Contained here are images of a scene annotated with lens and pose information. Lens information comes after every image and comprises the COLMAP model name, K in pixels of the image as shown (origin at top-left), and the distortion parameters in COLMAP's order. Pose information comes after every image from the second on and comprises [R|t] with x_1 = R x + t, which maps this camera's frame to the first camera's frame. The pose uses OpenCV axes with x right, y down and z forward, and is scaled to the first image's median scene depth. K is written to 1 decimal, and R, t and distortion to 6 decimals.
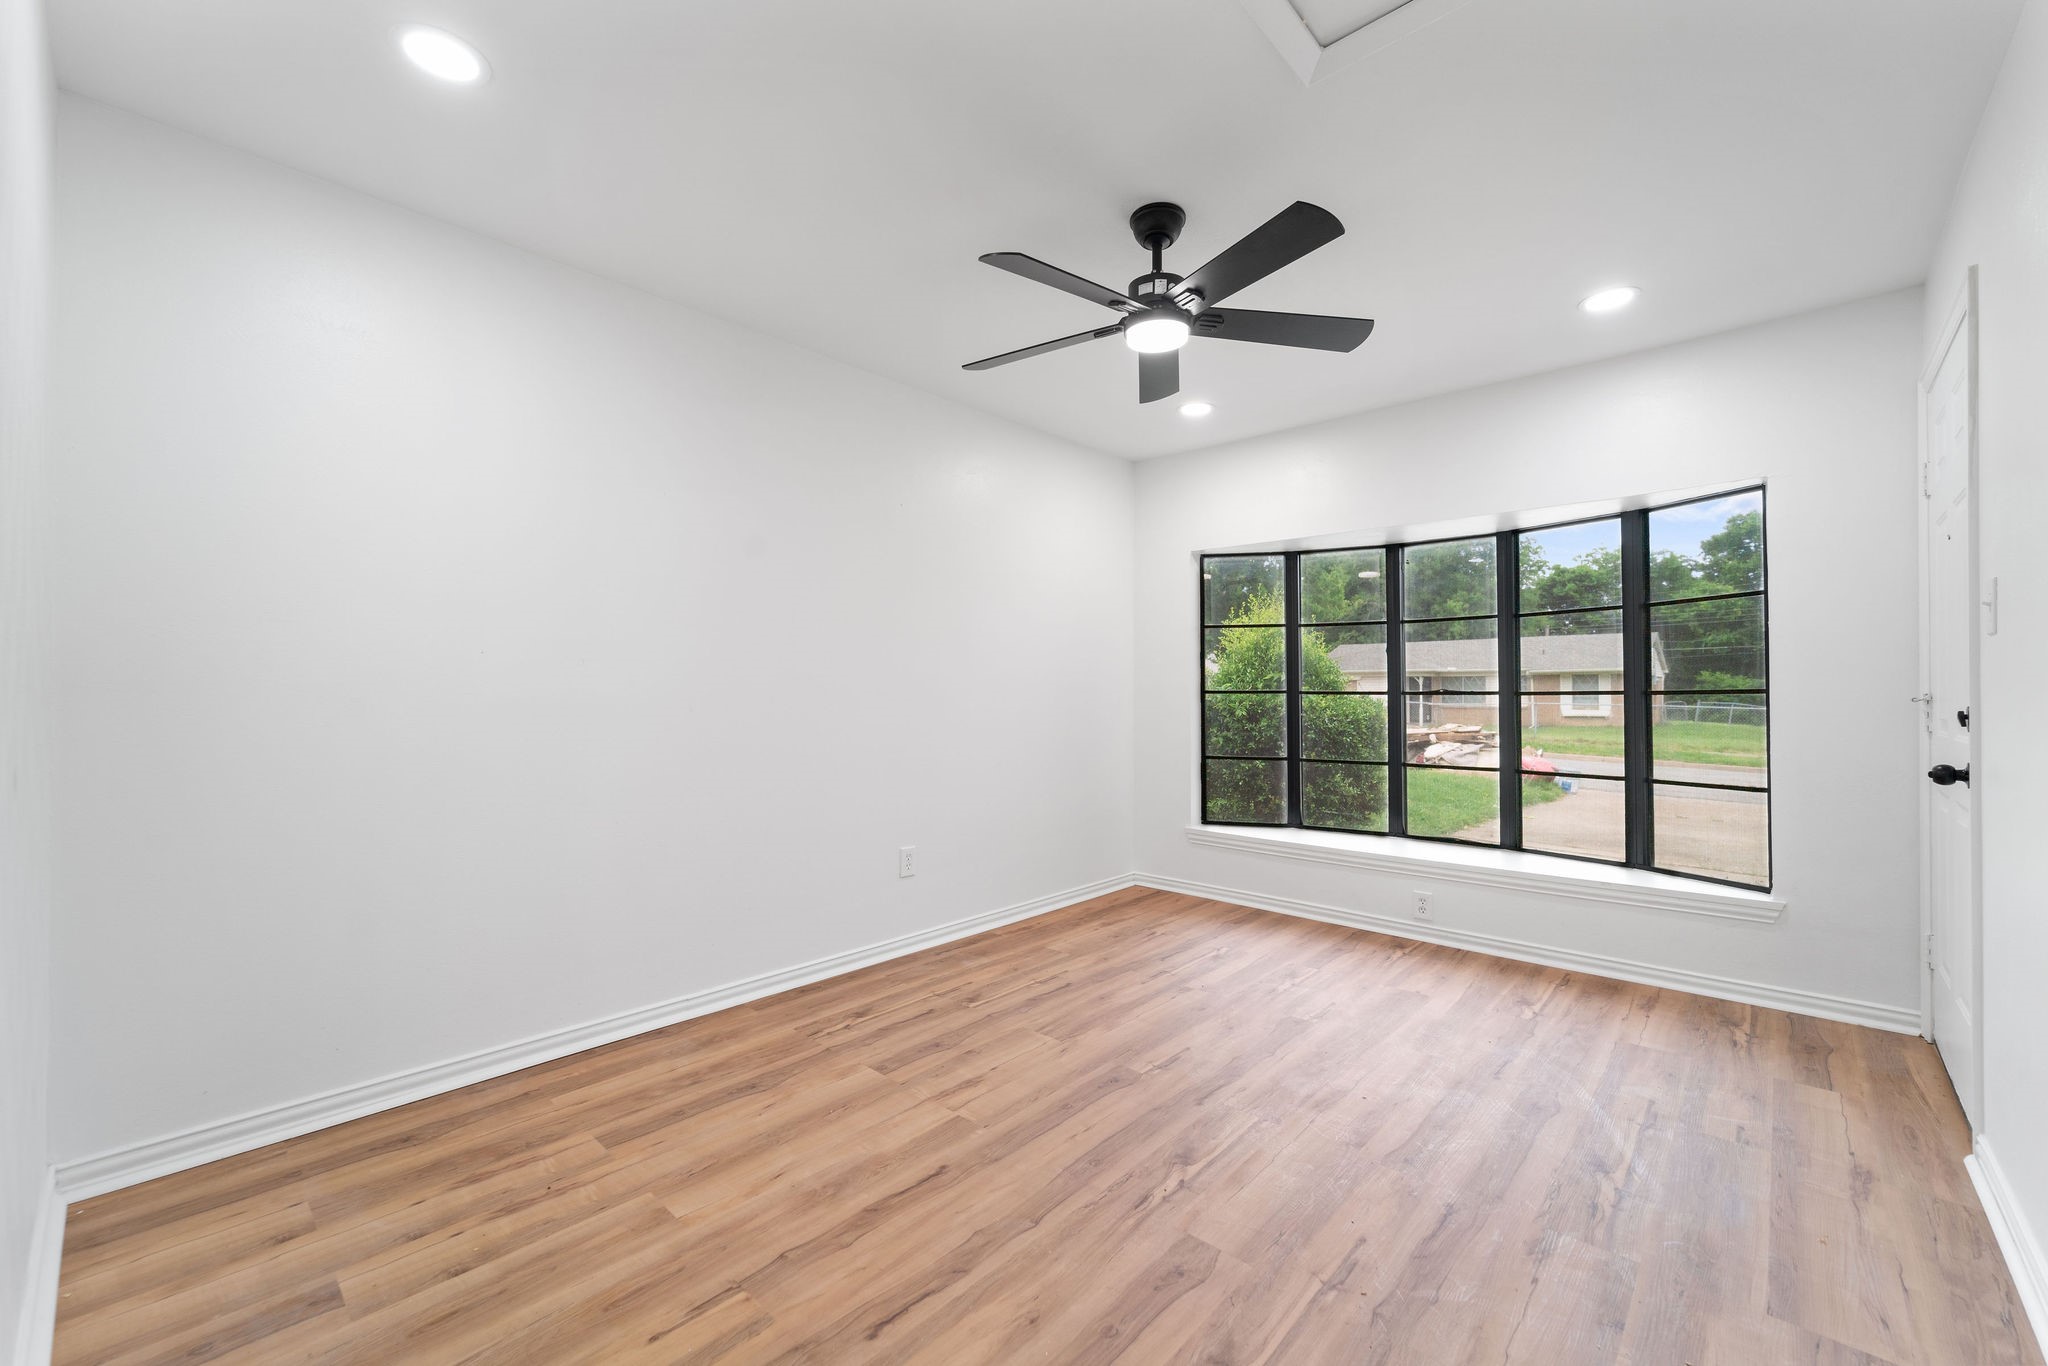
lens RADIAL K [[820.2, 0, 1011.5], [0, 820.2, 688.1], [0, 0, 1]] dist [-0.000978, -0.000414]
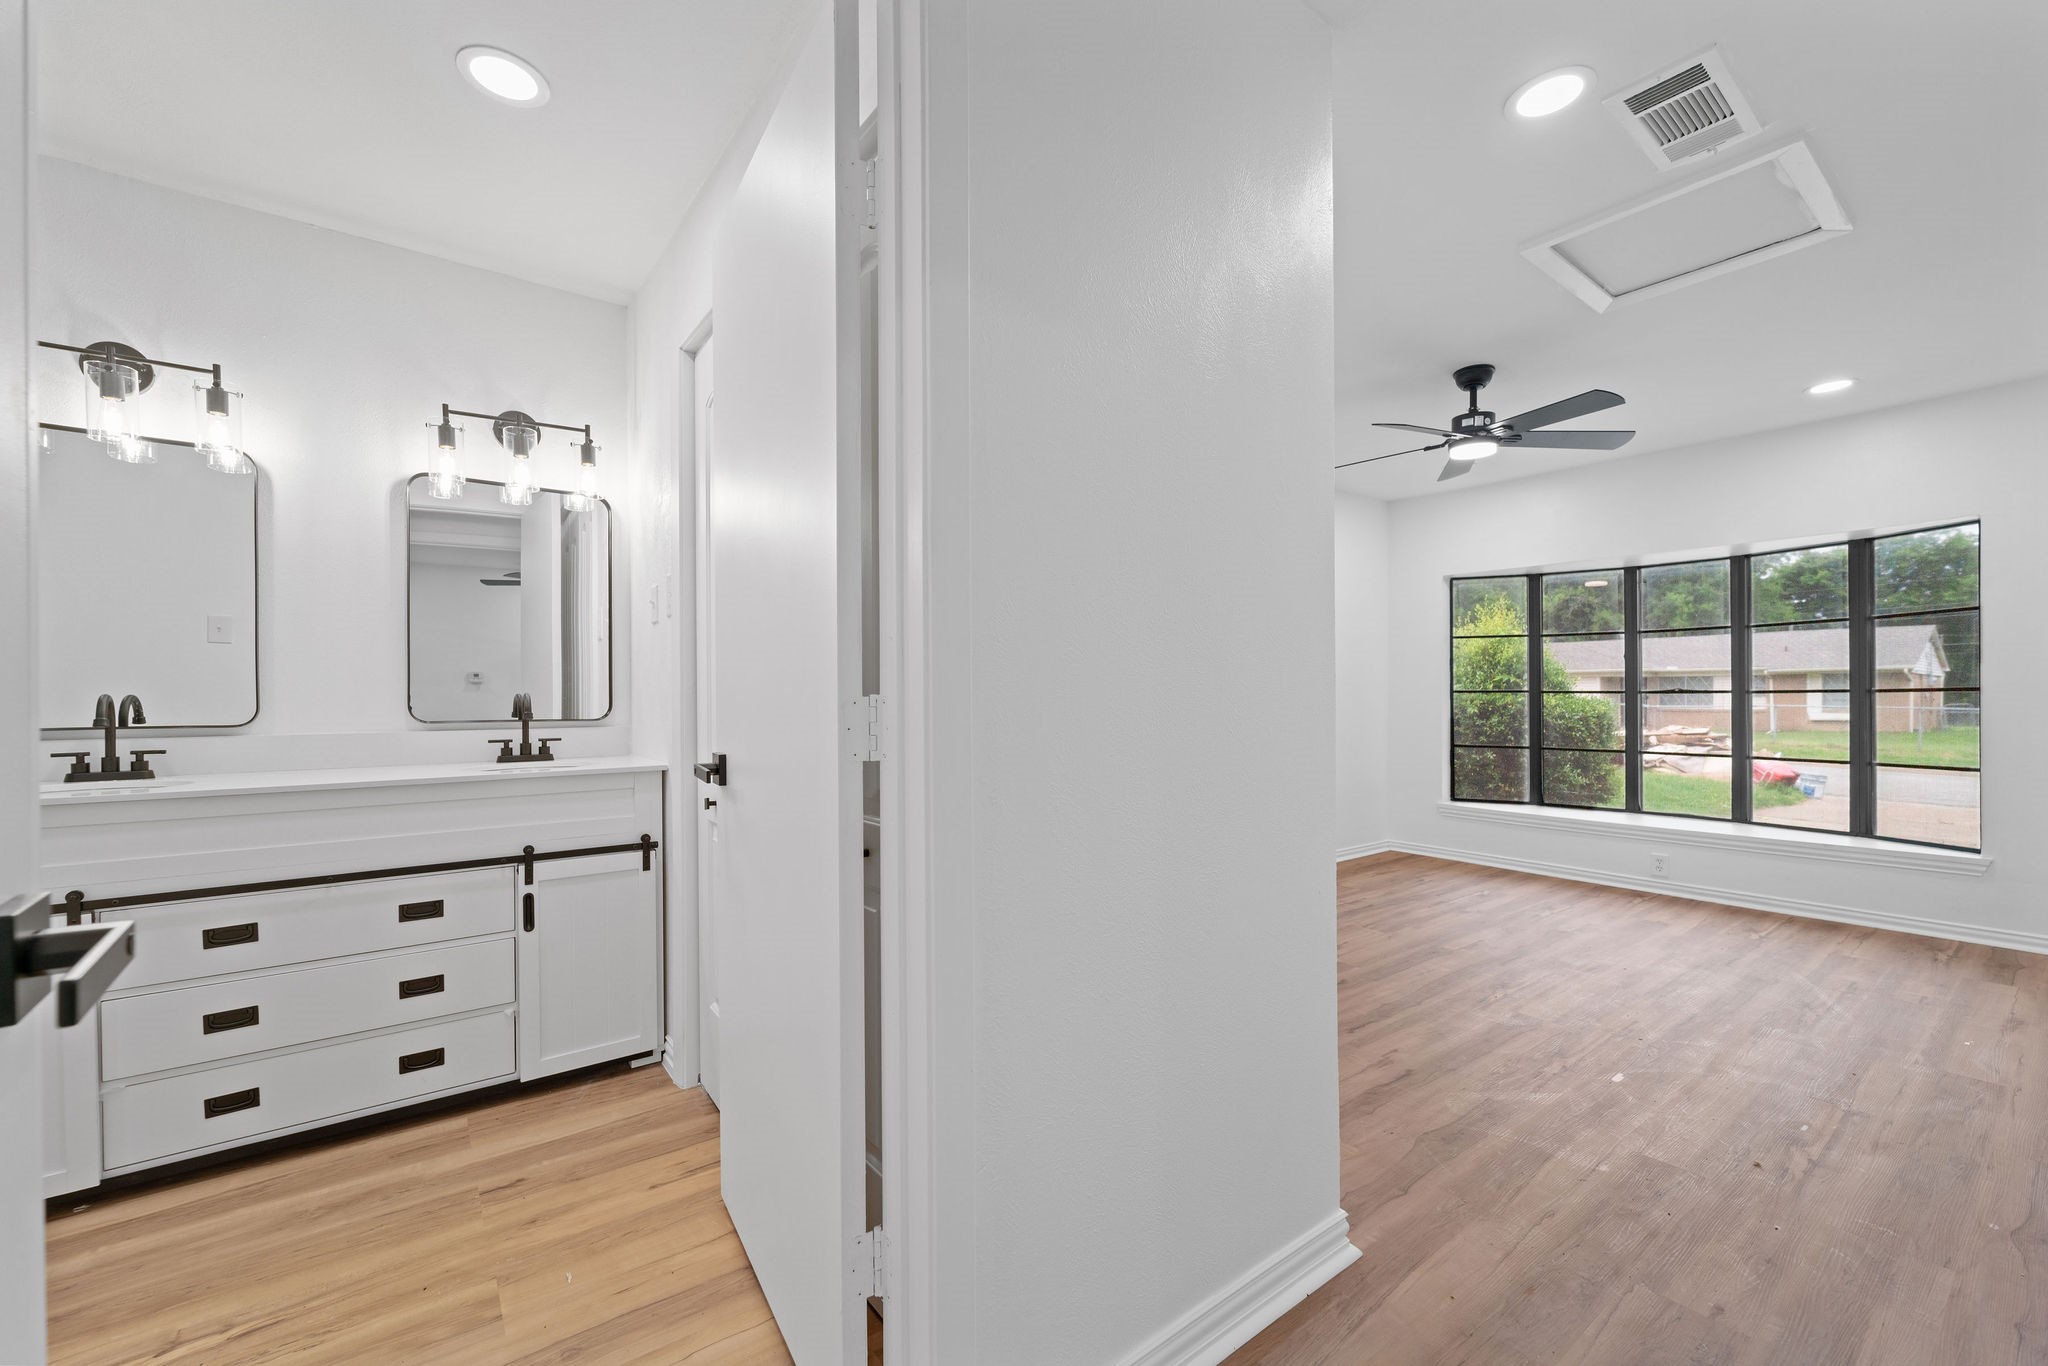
lens RADIAL K [[820.2, 0, 1018.2], [0, 820.2, 701.0], [0, 0, 1]] dist [-0.000978, -0.000414]
pose [[0.984141, -0.000362, -0.177389, -0.360003], [0.002557, 0.999923, 0.012149, 0.003874], [0.177371, -0.012410, 0.984066, -0.599118]]
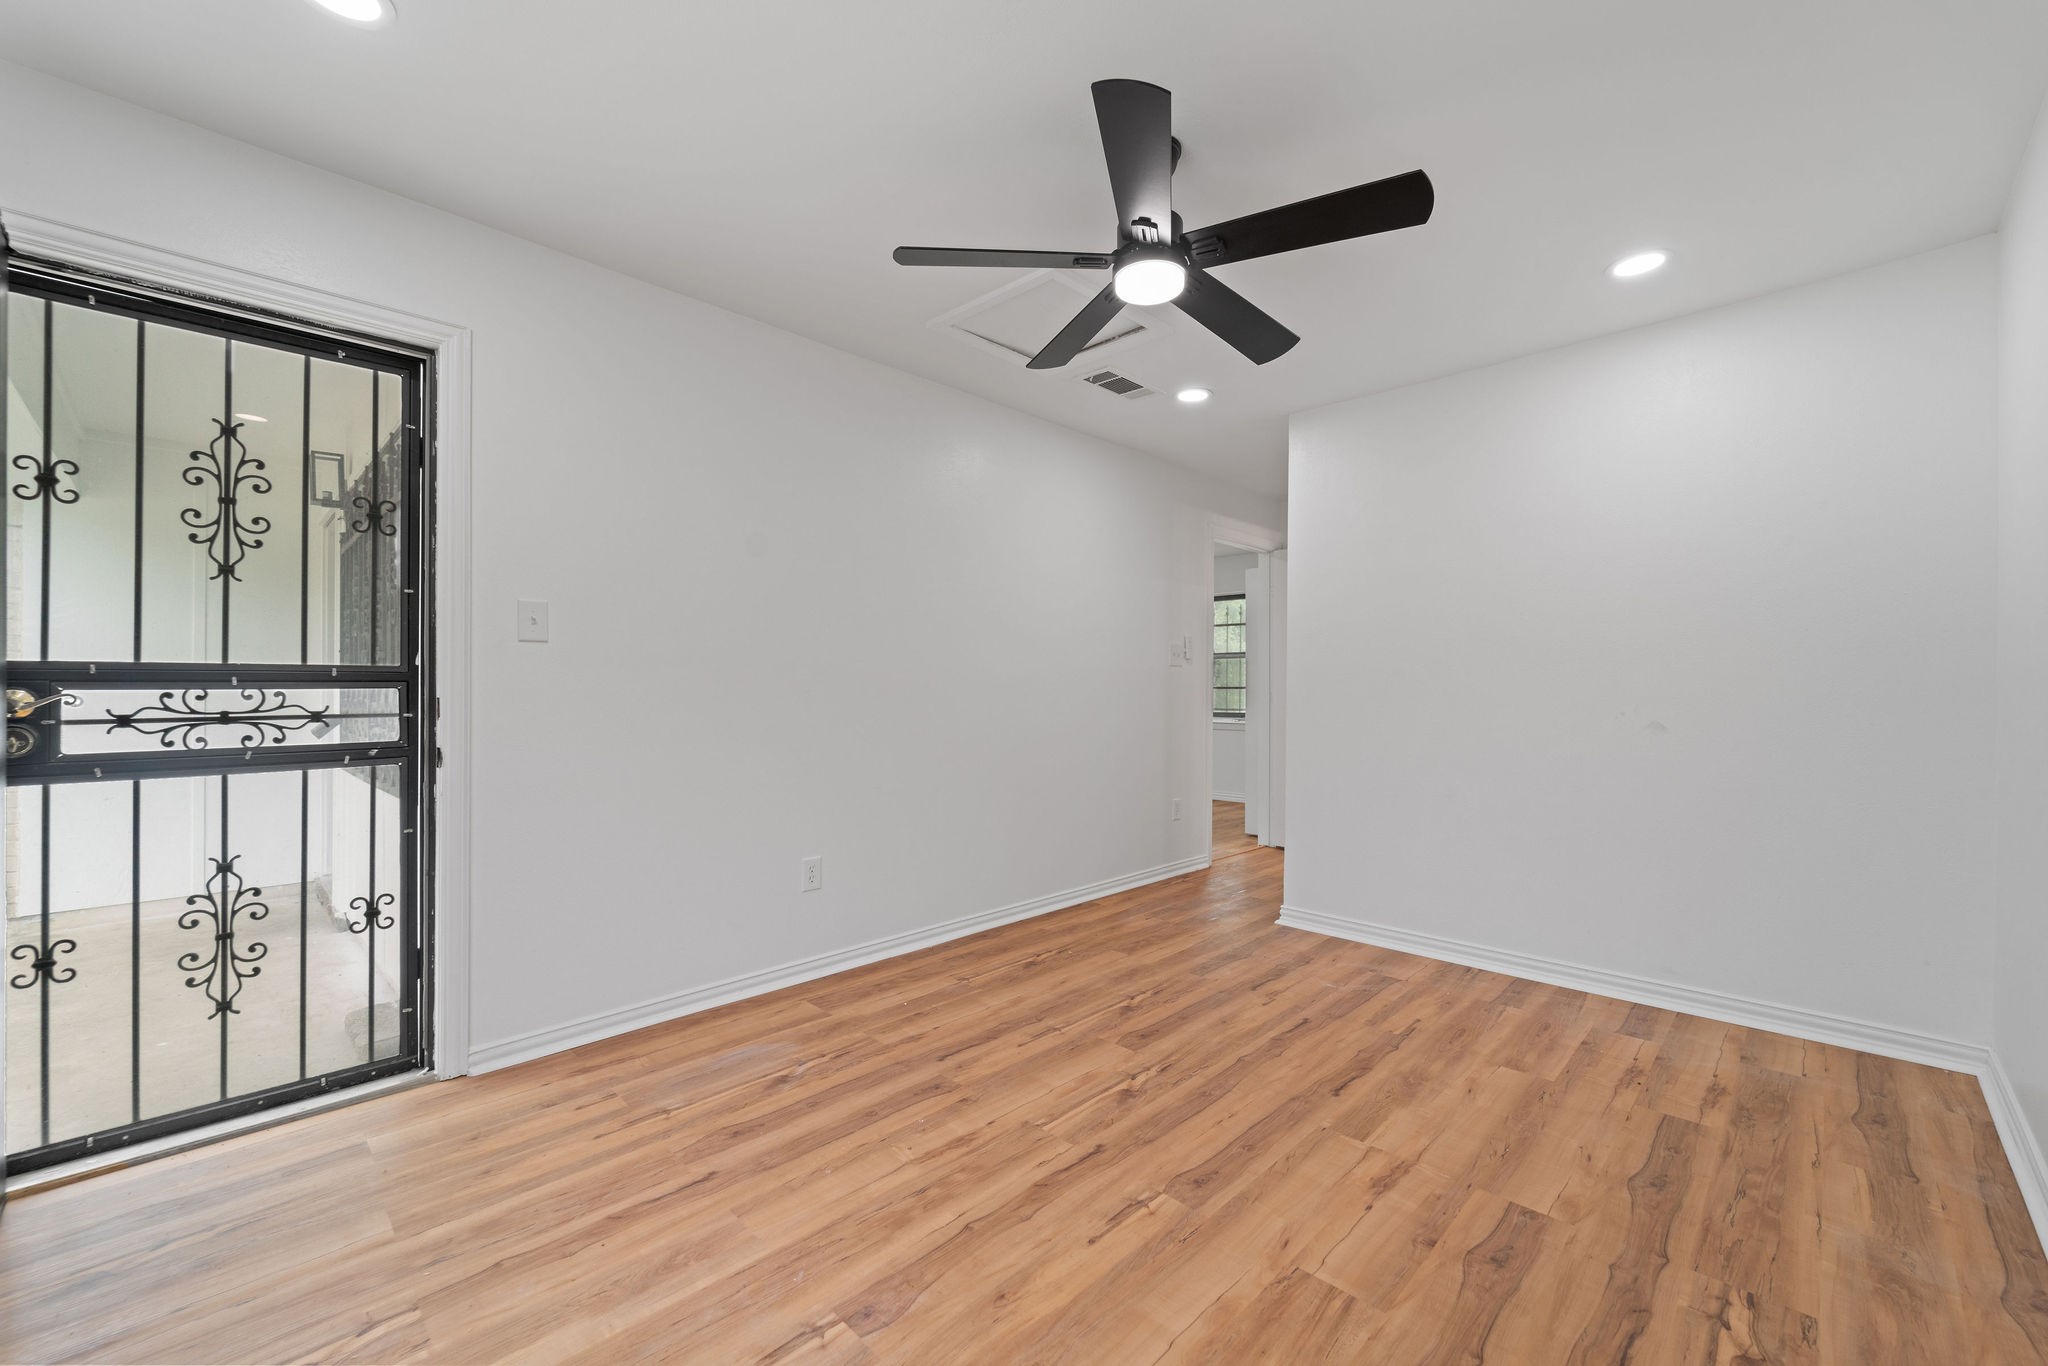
lens RADIAL K [[820.2, 0, 1017.6], [0, 820.2, 687.7], [0, 0, 1]] dist [-0.000978, -0.000414]
pose [[-0.999637, -0.005070, 0.026452, 0.284886], [-0.005136, 0.999984, -0.002421, 0.008905], [-0.026439, -0.002556, -0.999647, 1.816583]]
